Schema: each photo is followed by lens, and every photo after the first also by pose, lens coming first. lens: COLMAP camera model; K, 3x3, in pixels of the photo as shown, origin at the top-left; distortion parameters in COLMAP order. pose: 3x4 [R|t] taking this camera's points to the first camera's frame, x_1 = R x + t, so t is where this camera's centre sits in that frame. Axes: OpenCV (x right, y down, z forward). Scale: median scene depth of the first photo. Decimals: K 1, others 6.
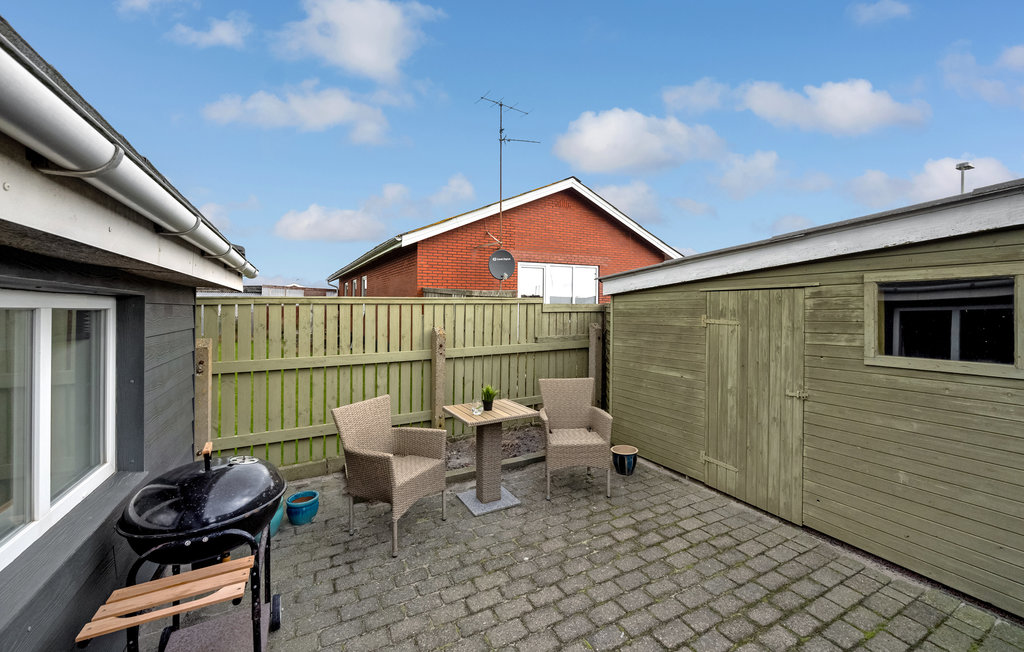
lens RADIAL K [[417.7, 0, 511.0], [0, 417.7, 295.2], [0, 0, 1]] dist [-0.001539, -0.000149]
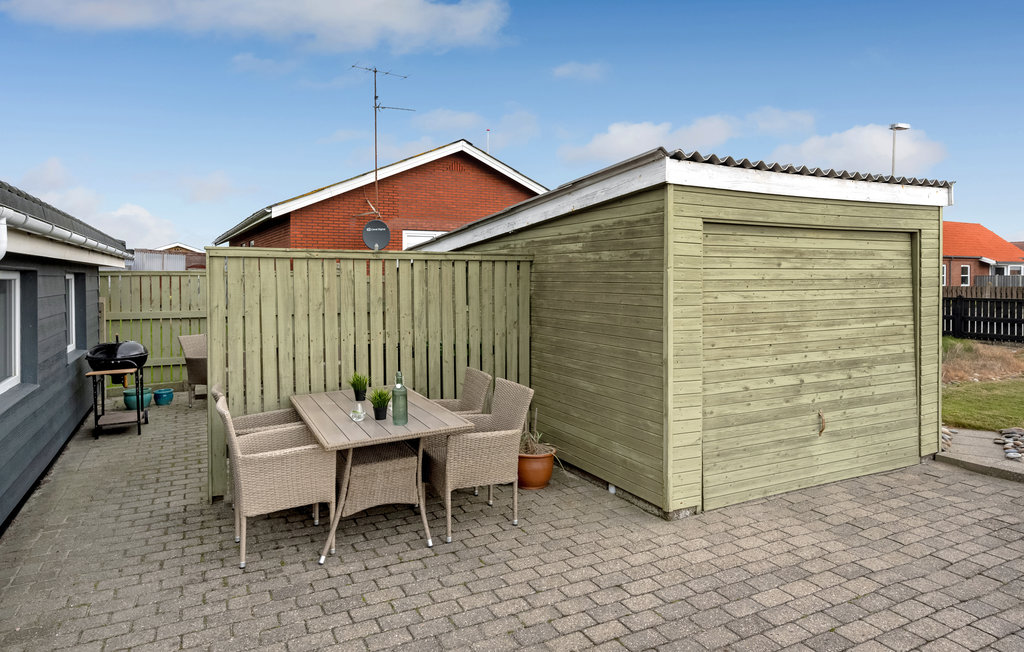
lens RADIAL K [[654.0, 0, 531.5], [0, 654.0, 289.6], [0, 0, 1]] dist [0.006069, -0.000033]
pose [[0.999960, 0.003732, 0.008125, 0.334414], [-0.004136, 0.998725, 0.050315, -0.022445], [-0.007927, -0.050346, 0.998700, -0.567766]]
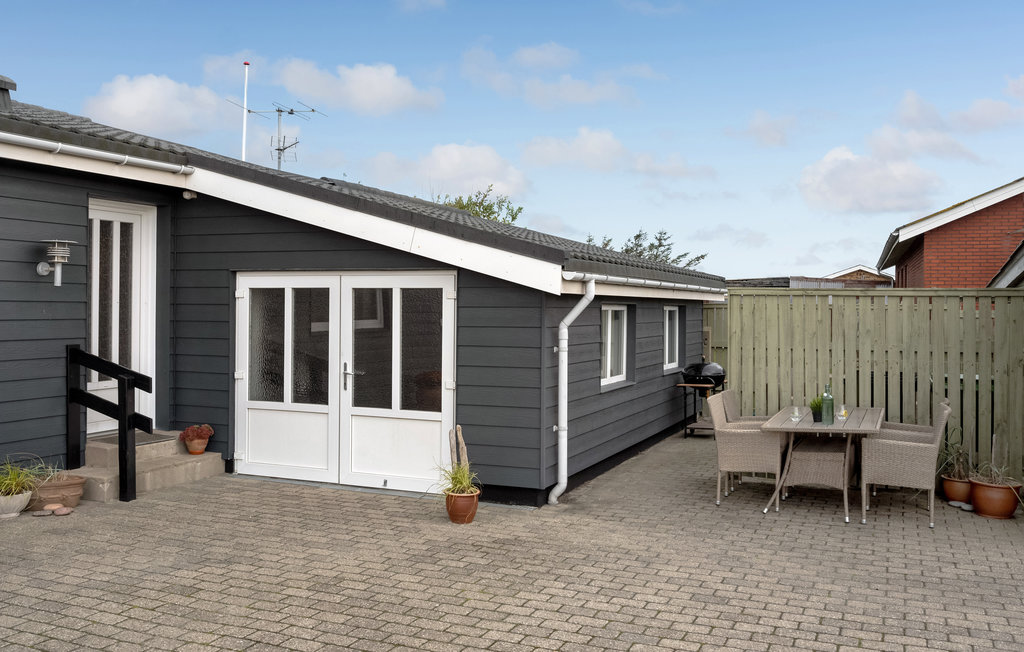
lens RADIAL K [[973.2, 0, 472.9], [0, 973.2, 326.4], [0, 0, 1]] dist [-0.012740, -0.005118]
pose [[0.617456, 0.026506, -0.786159, 0.741712], [0.013791, 0.998914, 0.044510, -0.038609], [0.786485, -0.038325, 0.616420, -0.913116]]
